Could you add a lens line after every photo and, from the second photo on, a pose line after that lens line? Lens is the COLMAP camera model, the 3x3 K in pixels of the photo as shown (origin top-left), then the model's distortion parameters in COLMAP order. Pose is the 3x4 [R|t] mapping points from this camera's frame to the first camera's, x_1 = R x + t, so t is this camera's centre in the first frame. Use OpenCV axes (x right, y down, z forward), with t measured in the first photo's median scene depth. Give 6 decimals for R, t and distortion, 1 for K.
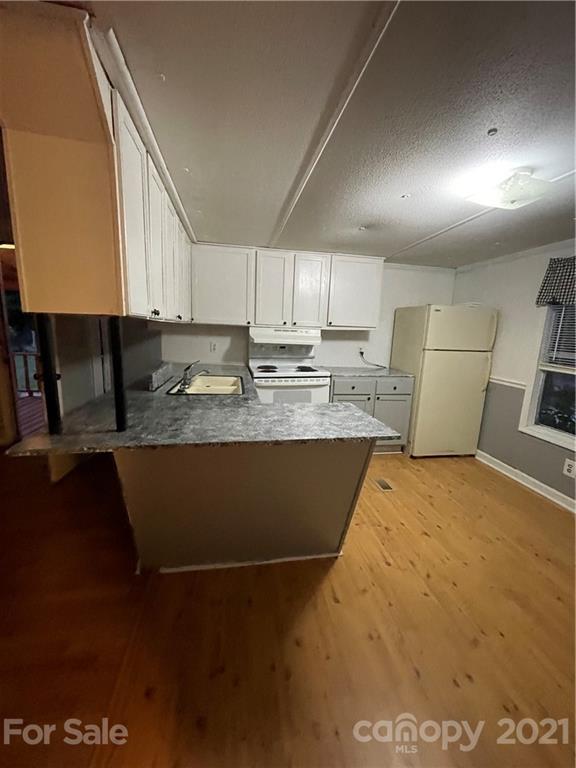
lens RADIAL K [[309.8, 0, 286.8], [0, 309.8, 380.7], [0, 0, 1]] dist [0.003219, 0.000682]
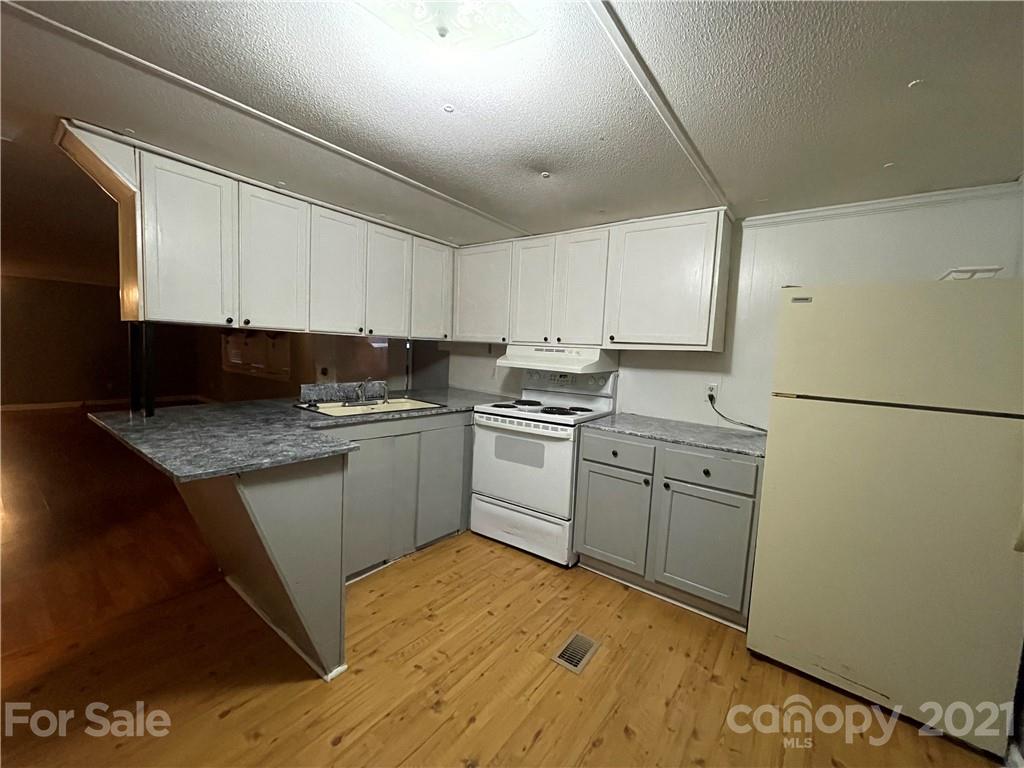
lens RADIAL K [[413.1, 0, 509.9], [0, 413.1, 382.1], [0, 0, 1]] dist [0.003219, 0.000682]
pose [[0.675169, 0.055949, -0.735538, 0.601295], [-0.145280, 0.987676, -0.058228, -0.030905], [0.723215, 0.146173, 0.674976, 0.355102]]
